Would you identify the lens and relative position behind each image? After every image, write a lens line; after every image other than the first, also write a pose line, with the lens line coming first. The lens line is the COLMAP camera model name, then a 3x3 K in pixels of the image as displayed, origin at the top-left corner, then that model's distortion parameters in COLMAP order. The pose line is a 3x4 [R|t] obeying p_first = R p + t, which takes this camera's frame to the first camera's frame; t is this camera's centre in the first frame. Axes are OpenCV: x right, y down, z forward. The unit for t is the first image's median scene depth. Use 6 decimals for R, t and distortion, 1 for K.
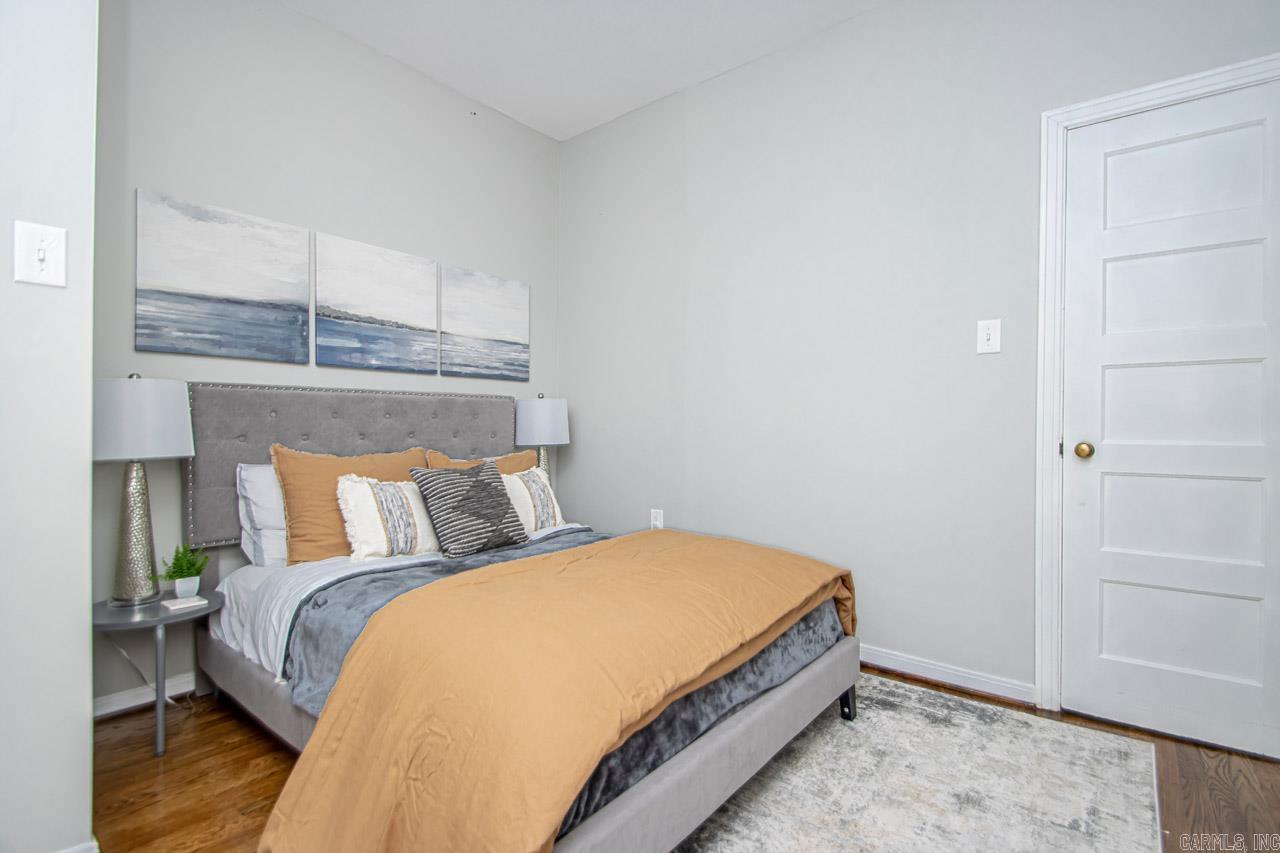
lens RADIAL K [[585.9, 0, 645.9], [0, 585.9, 431.8], [0, 0, 1]] dist [0.007882, -0.008861]
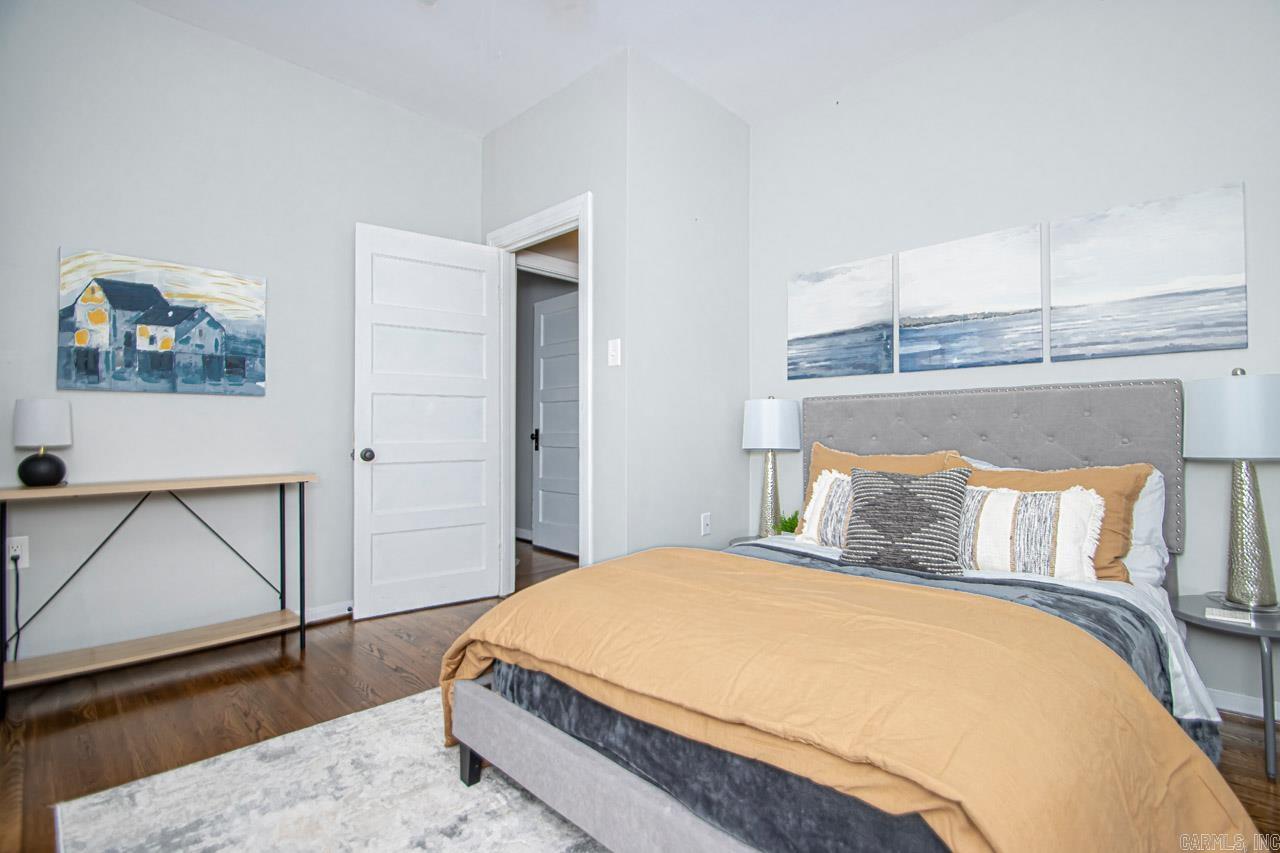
lens RADIAL K [[585.9, 0, 642.2], [0, 585.9, 422.9], [0, 0, 1]] dist [0.007882, -0.008861]
pose [[-0.105630, -0.004878, -0.994394, 0.596787], [0.001197, 0.999987, -0.005033, -0.013638], [0.994405, -0.001722, -0.105623, 0.637494]]
